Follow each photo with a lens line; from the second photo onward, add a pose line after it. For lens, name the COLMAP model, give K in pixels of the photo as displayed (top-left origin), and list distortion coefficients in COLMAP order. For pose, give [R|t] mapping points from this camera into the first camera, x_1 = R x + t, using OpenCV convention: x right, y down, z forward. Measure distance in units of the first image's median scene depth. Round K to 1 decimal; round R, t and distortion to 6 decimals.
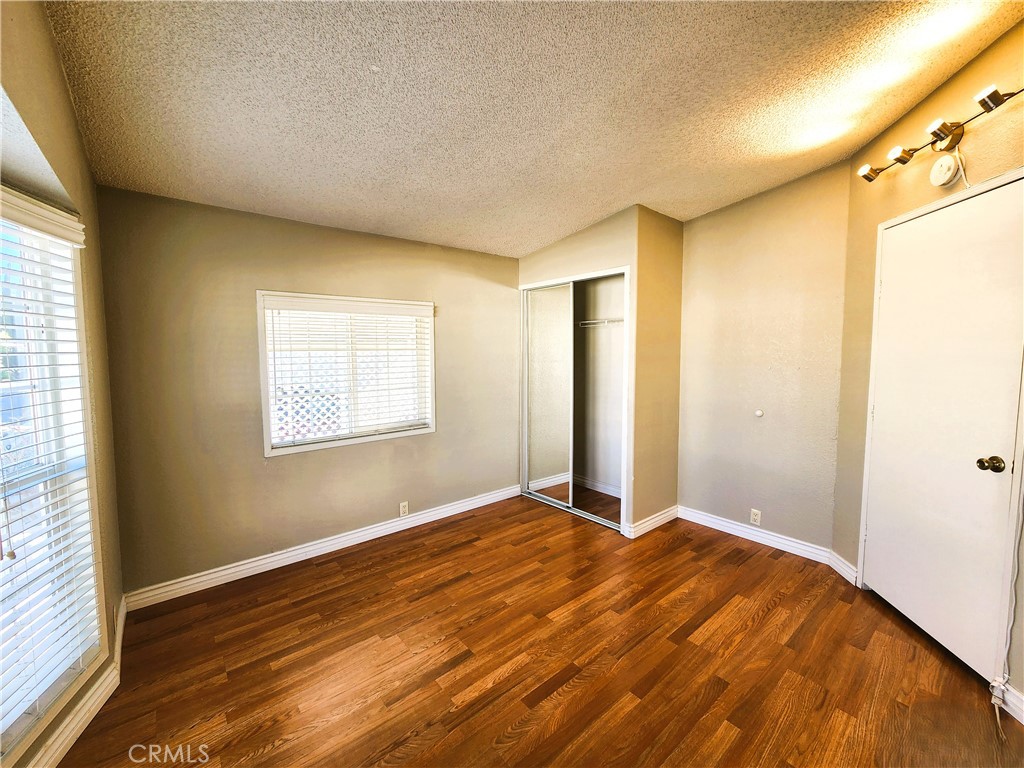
lens RADIAL K [[419.7, 0, 520.6], [0, 419.7, 384.1], [0, 0, 1]] dist [-0.001630, 0.000662]
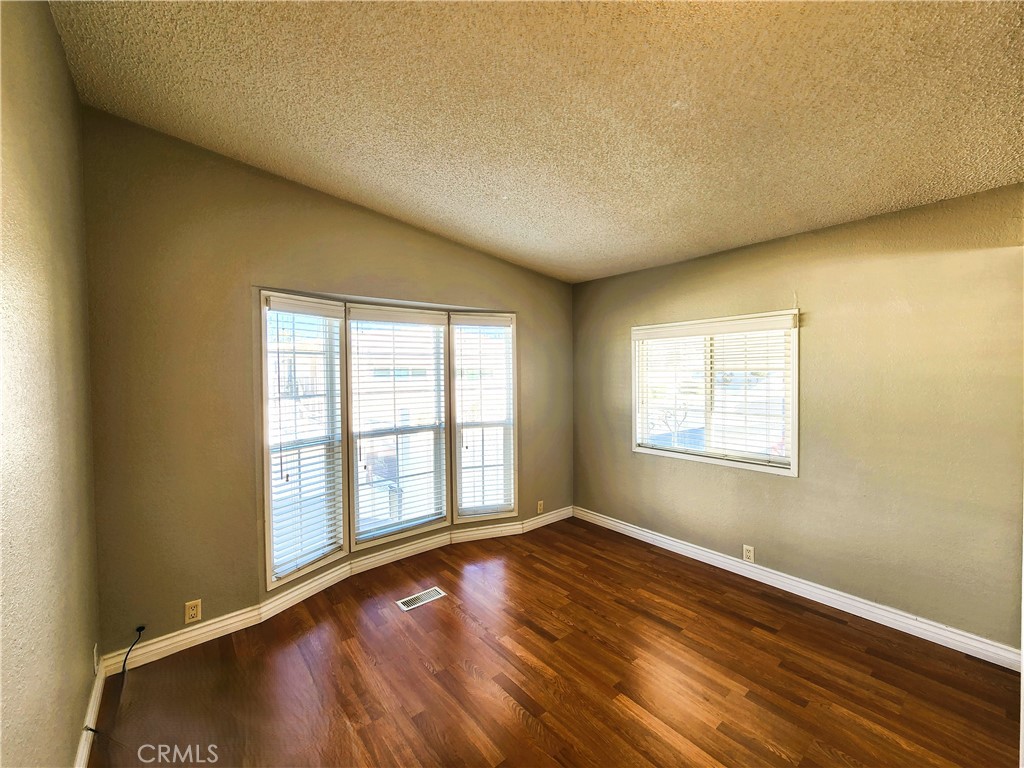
lens RADIAL K [[419.7, 0, 514.4], [0, 419.7, 383.1], [0, 0, 1]] dist [-0.001630, 0.000662]
pose [[-0.022561, 0.033245, -0.999193, 0.708239], [-0.067988, 0.997082, 0.034710, -0.060617], [0.997431, 0.068717, -0.020235, 0.618454]]
